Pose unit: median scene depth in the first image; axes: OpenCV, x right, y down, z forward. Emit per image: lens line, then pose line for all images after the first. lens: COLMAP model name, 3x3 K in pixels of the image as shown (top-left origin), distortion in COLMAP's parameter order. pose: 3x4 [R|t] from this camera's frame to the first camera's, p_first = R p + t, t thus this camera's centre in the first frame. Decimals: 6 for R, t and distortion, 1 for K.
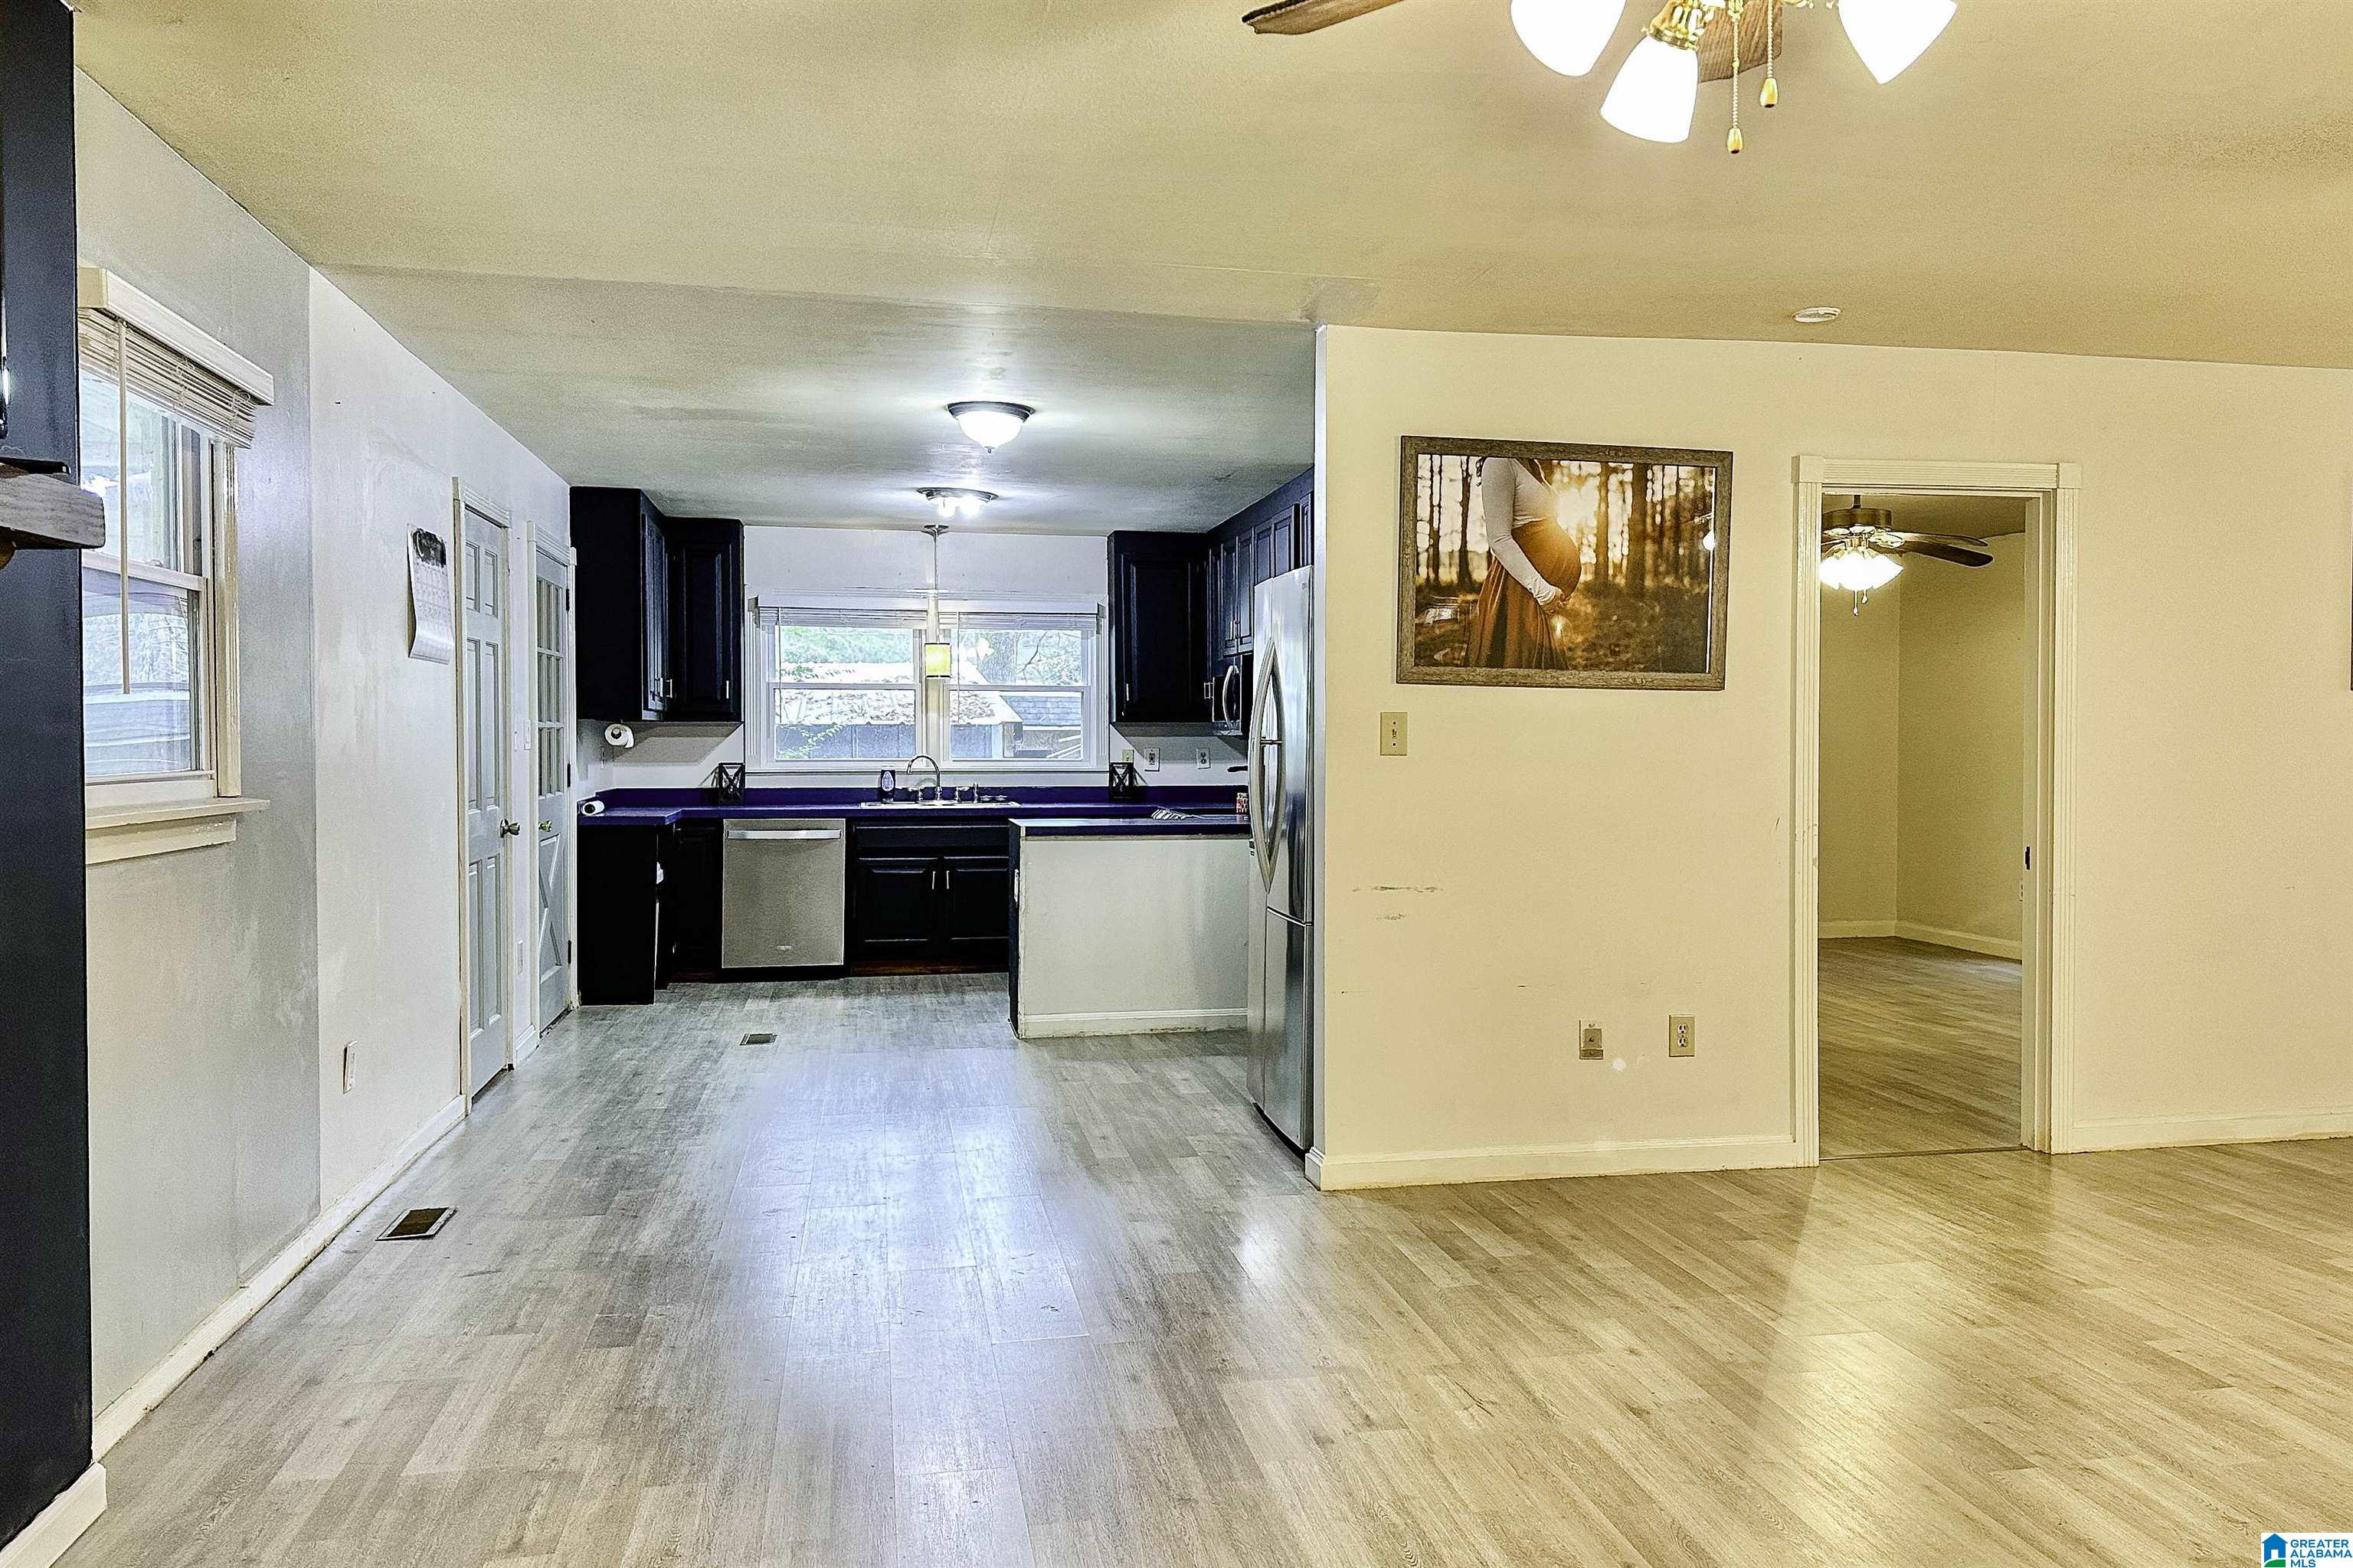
lens RADIAL K [[1801.0, 0, 1318.0], [0, 1801.0, 785.8], [0, 0, 1]] dist [0.057550, 0.000523]
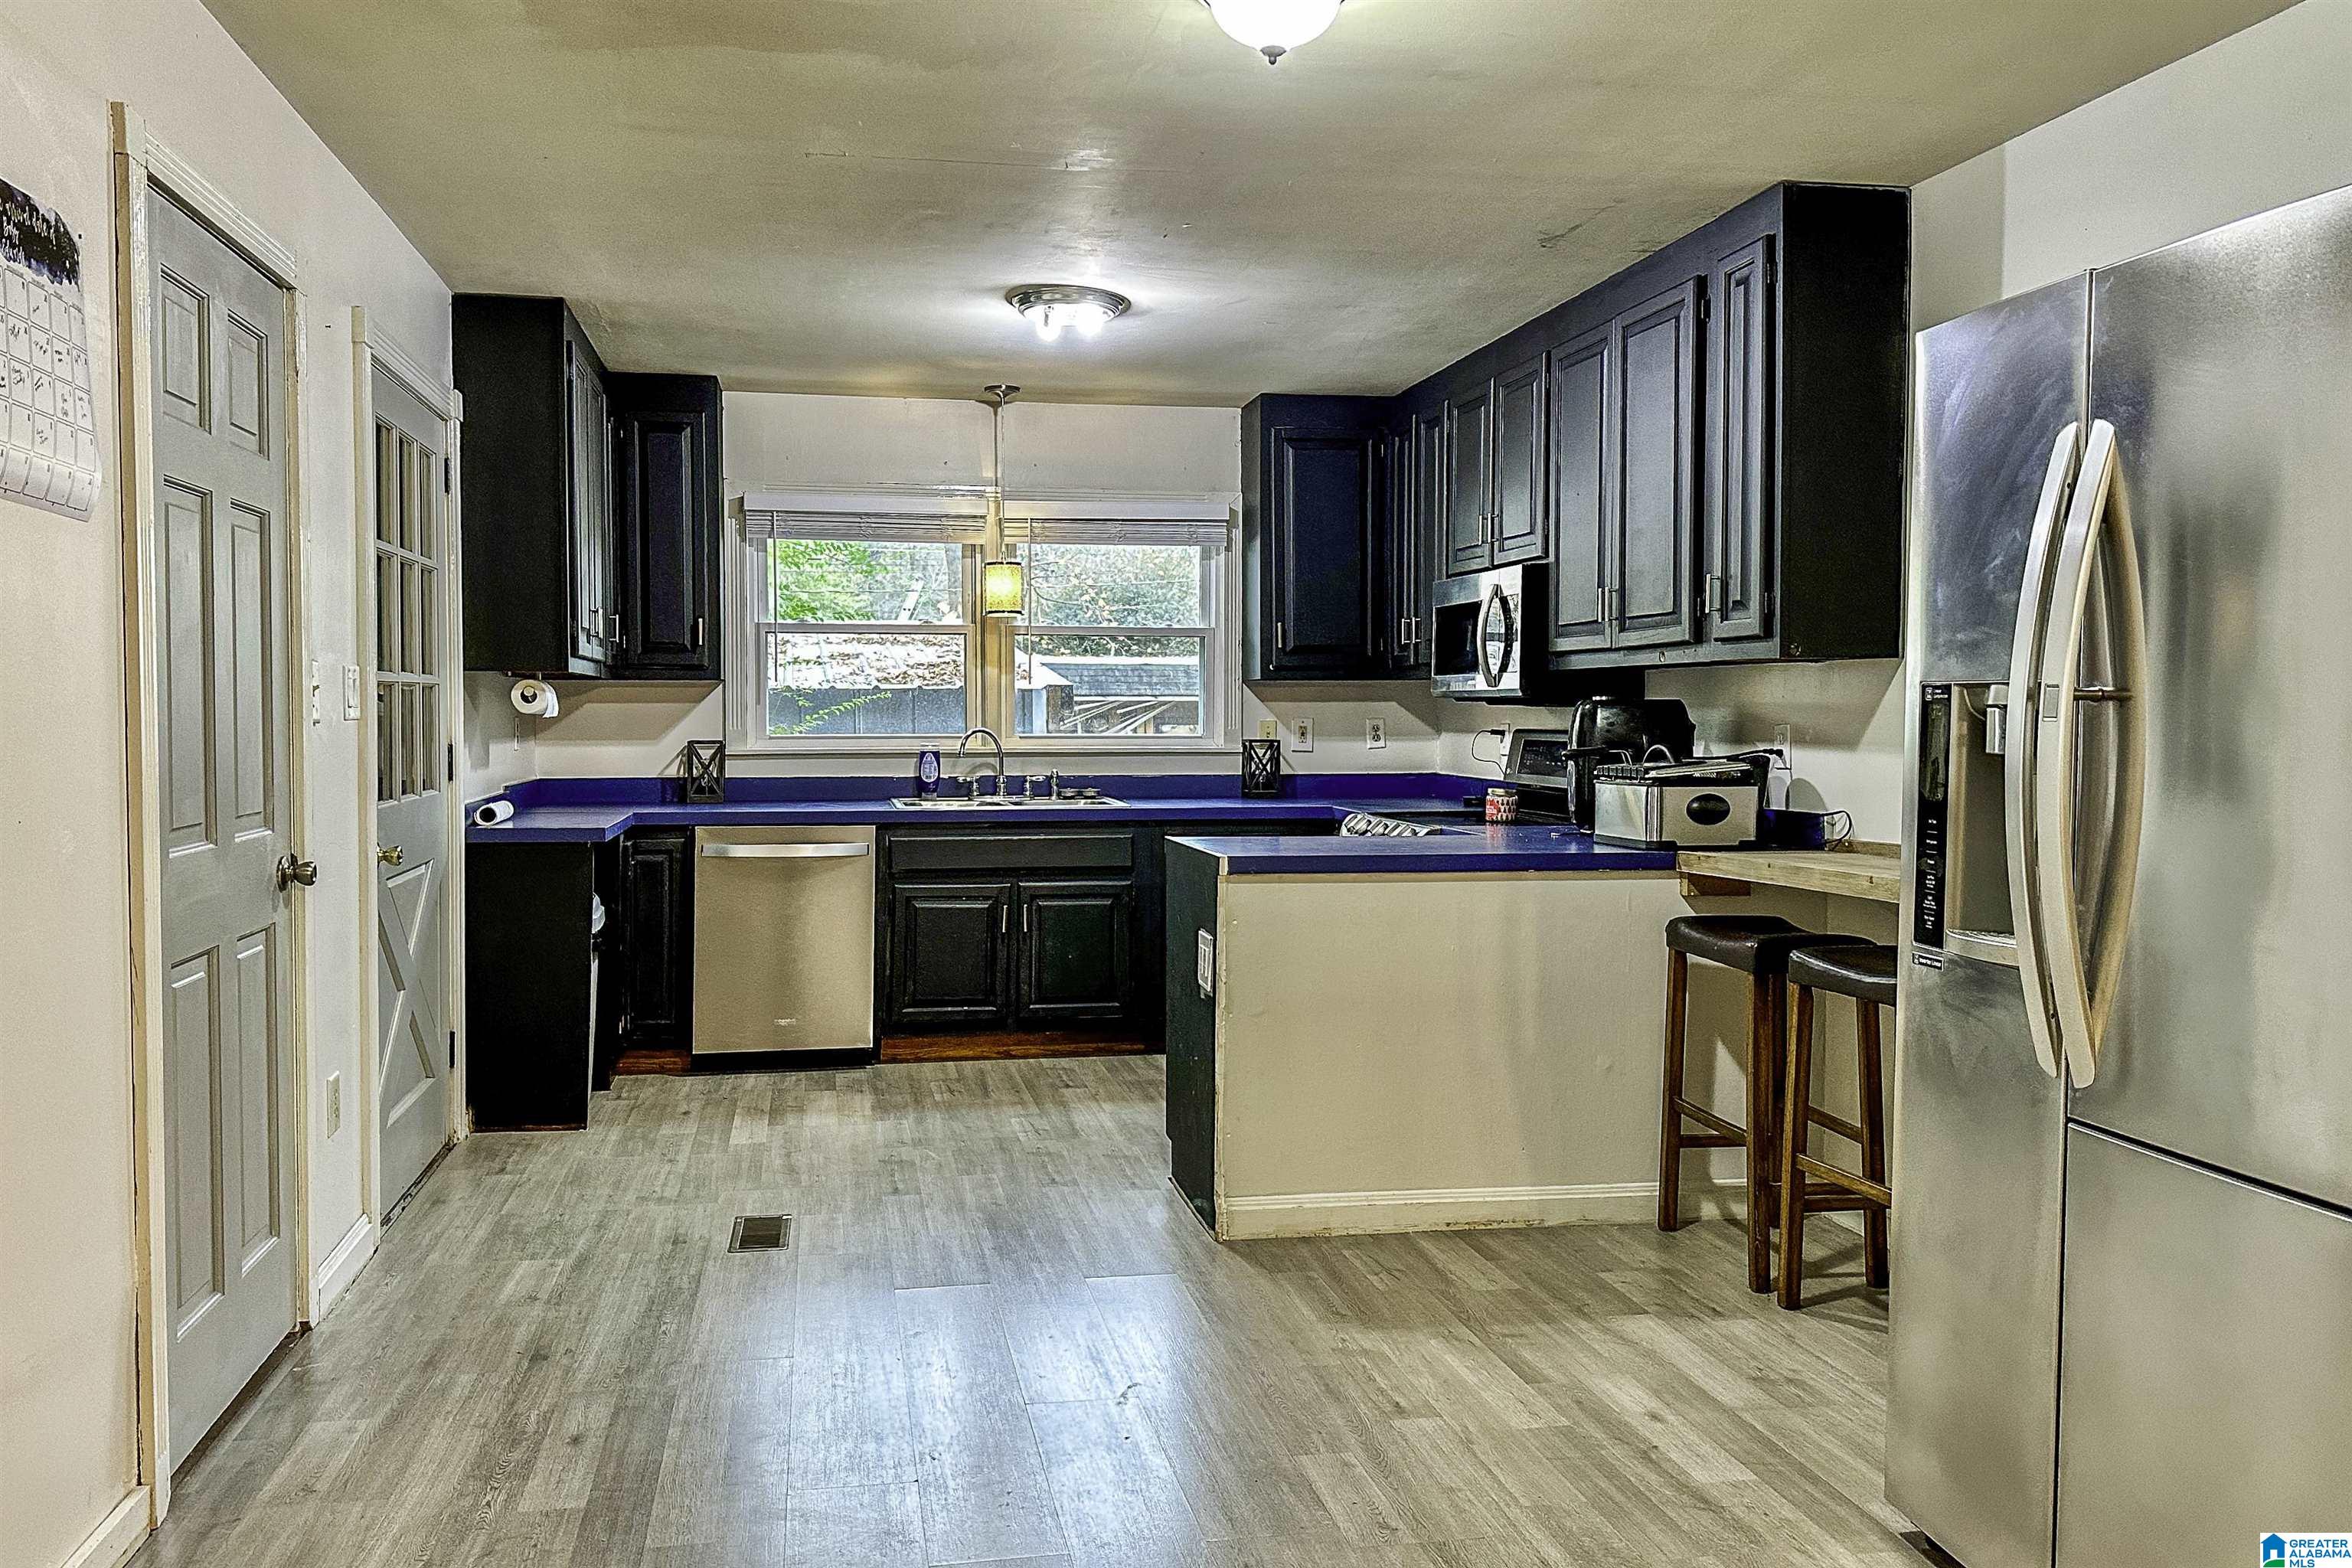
lens RADIAL K [[1698.0, 0, 1110.5], [0, 1698.0, 767.7], [0, 0, 1]] dist [0.063764, -0.000820]
pose [[0.997366, 0.000437, -0.072538, -0.129233], [-0.000045, 0.999985, 0.005416, -0.006216], [0.072539, -0.005398, 0.997351, 0.383290]]
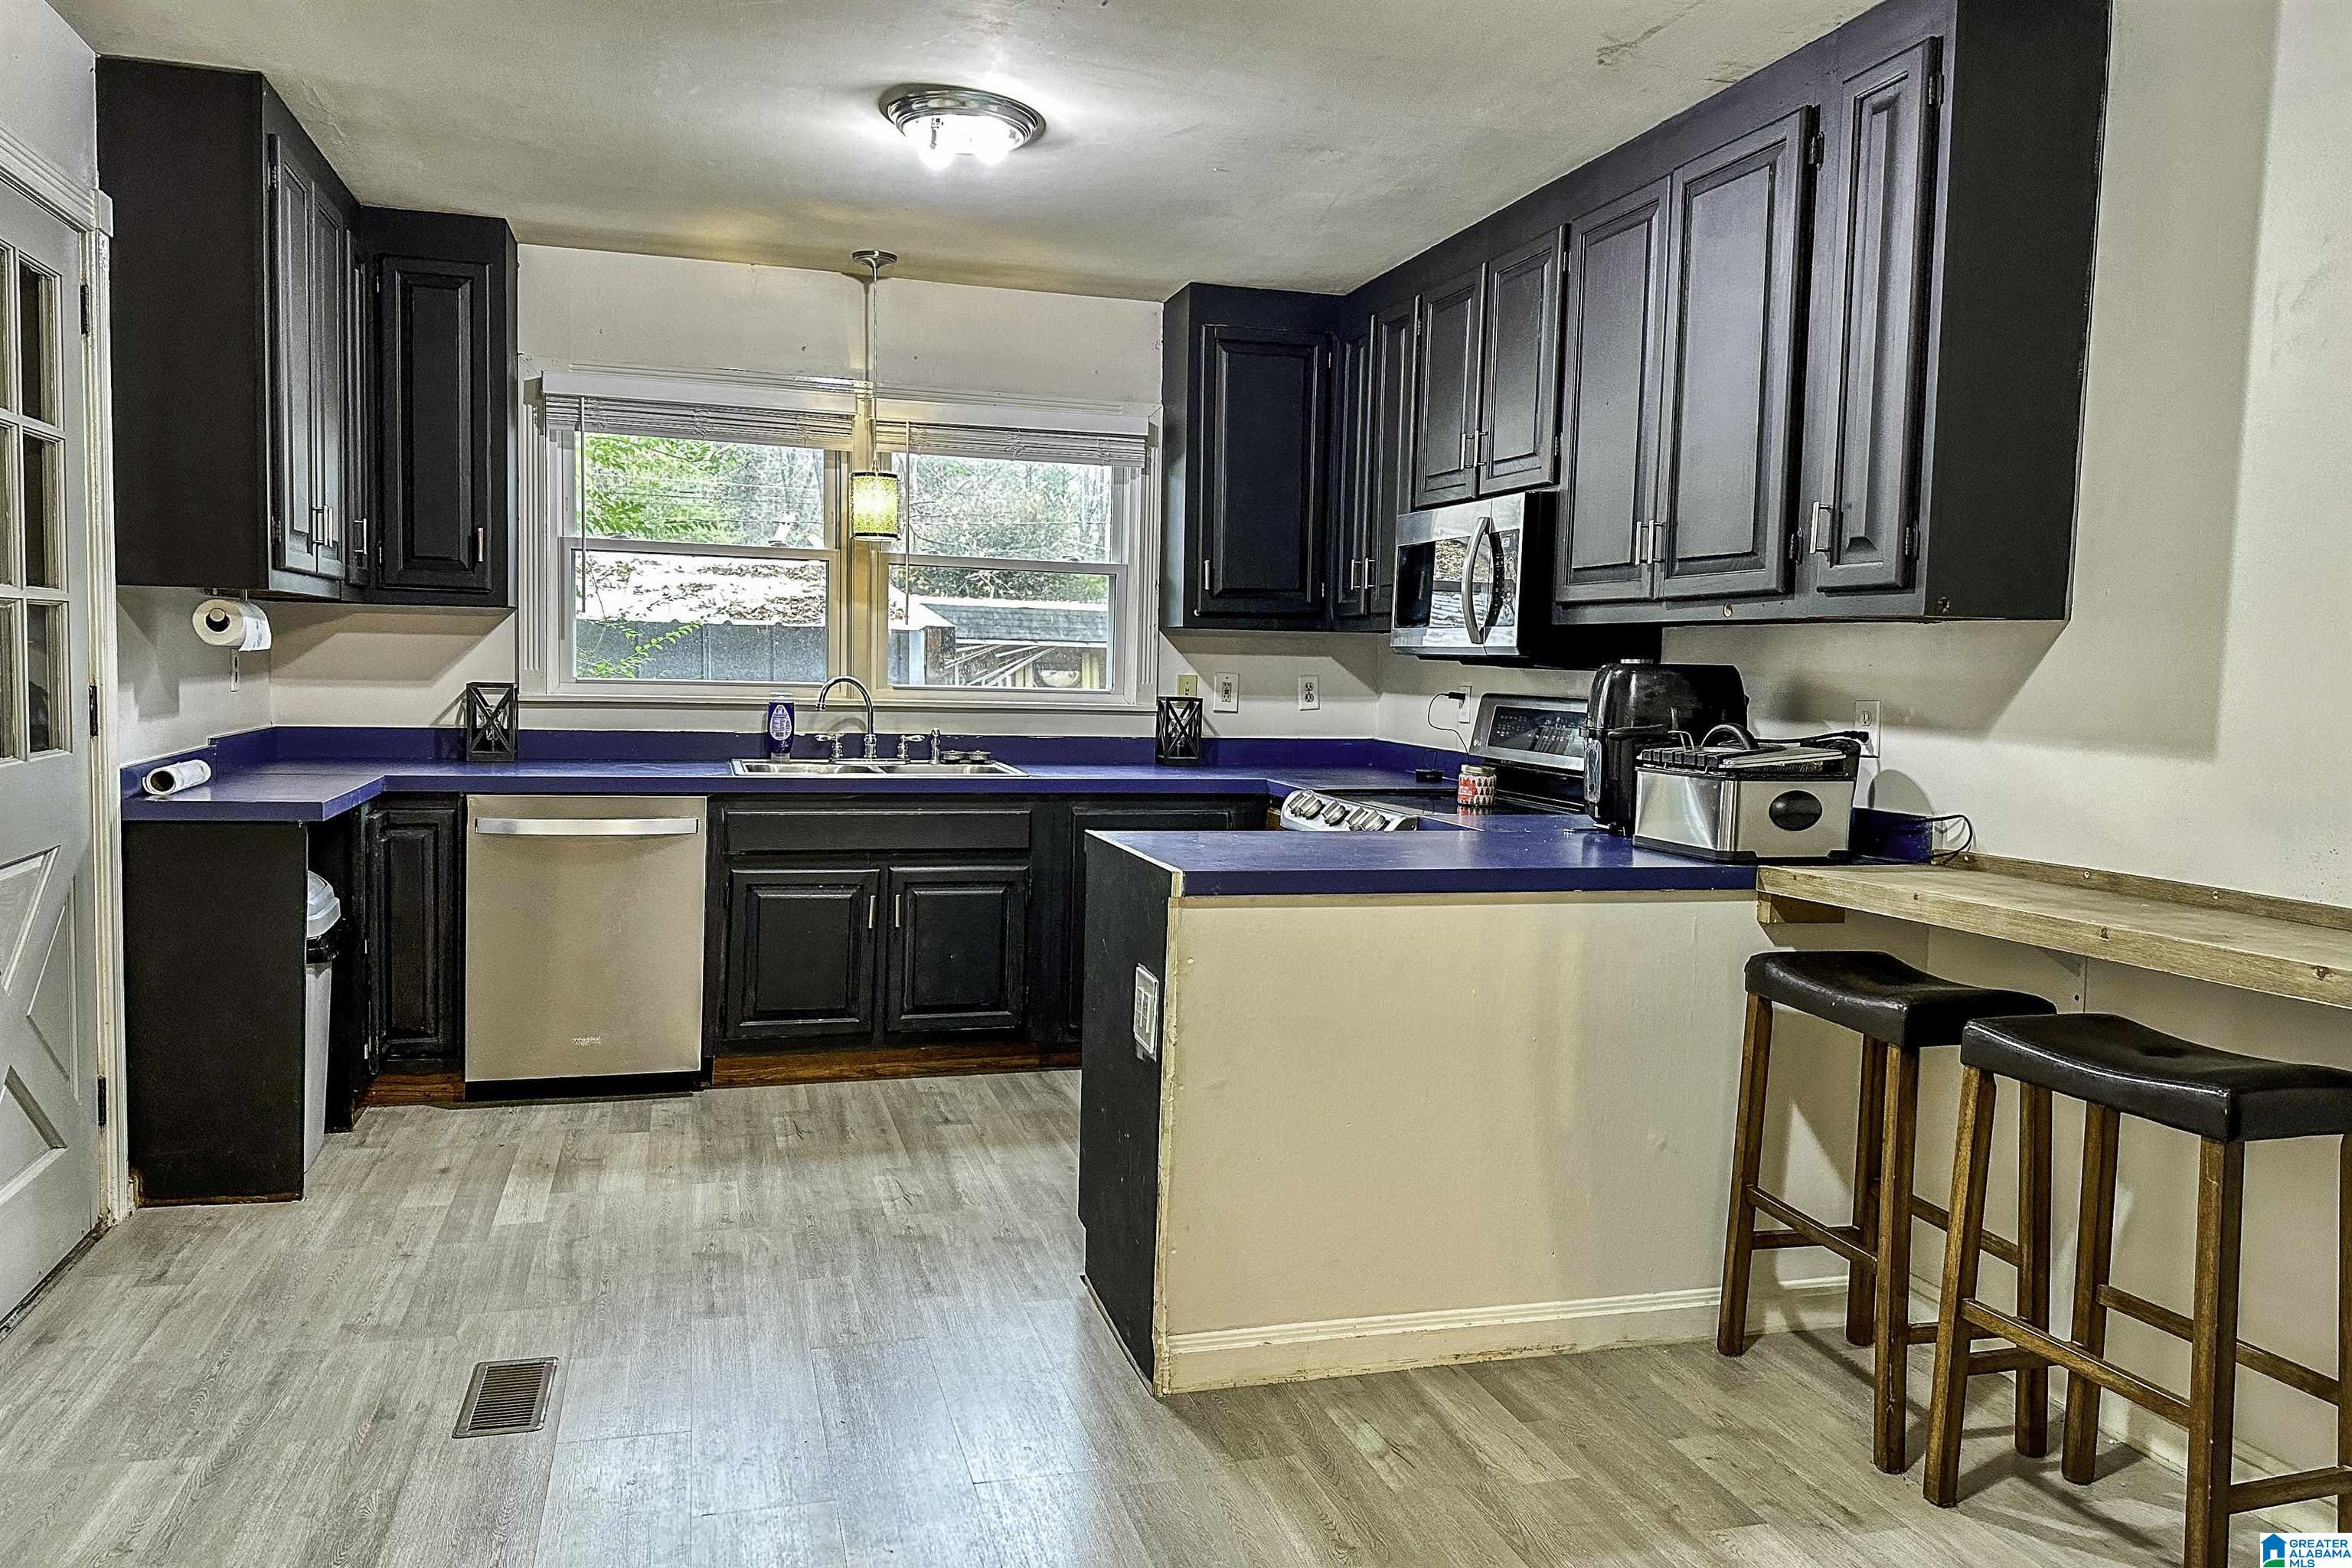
lens RADIAL K [[1603.1, 0, 1176.0], [0, 1603.1, 784.0], [0, 0, 1]] dist [0.097215, -0.157188]
pose [[0.998653, 0.019468, 0.048106, -0.145857], [-0.021900, 0.998481, 0.050563, -0.011974], [-0.047048, -0.051548, 0.997562, 0.518096]]
